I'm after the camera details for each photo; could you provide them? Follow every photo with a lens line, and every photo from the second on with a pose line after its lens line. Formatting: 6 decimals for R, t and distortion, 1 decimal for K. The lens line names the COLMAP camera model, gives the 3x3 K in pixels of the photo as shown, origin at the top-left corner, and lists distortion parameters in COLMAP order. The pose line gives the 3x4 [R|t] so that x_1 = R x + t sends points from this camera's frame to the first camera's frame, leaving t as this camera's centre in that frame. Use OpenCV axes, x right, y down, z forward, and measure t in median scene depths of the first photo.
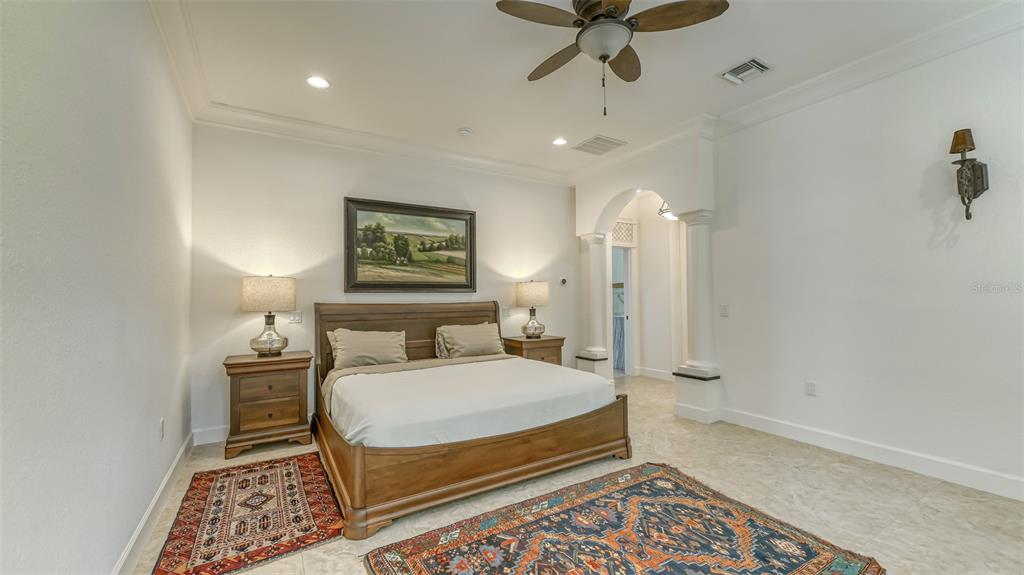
lens RADIAL K [[406.4, 0, 512.0], [0, 406.4, 287.5], [0, 0, 1]] dist [0.000585, 0.000073]
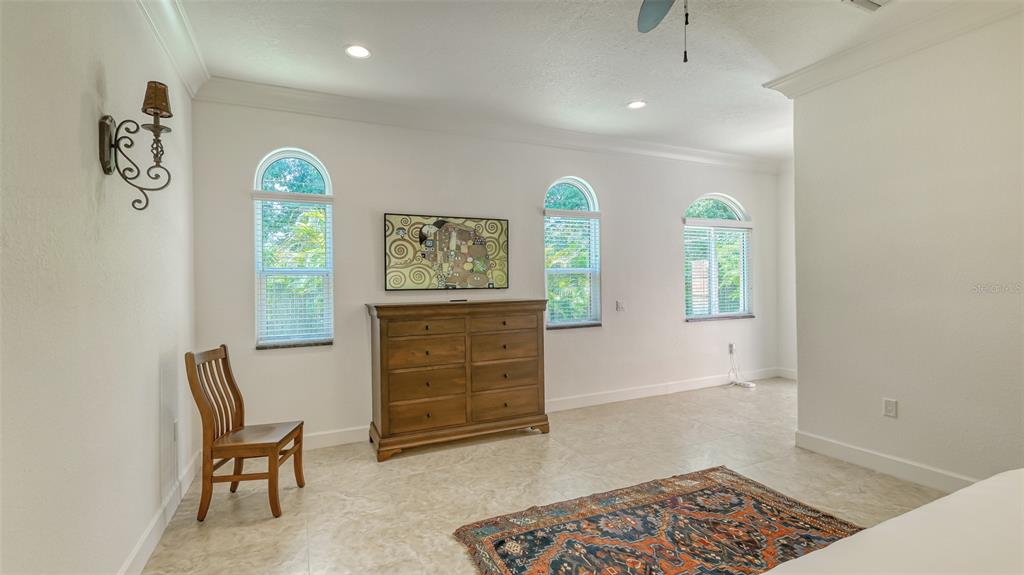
lens RADIAL K [[458.4, 0, 512.0], [0, 458.4, 287.5], [0, 0, 1]] dist [0.000360, 0.000035]
pose [[-0.994248, 0.028027, 0.103371, 0.535061], [0.025630, 0.999372, -0.024449, 0.002380], [-0.103991, -0.021659, -0.994342, 2.158739]]
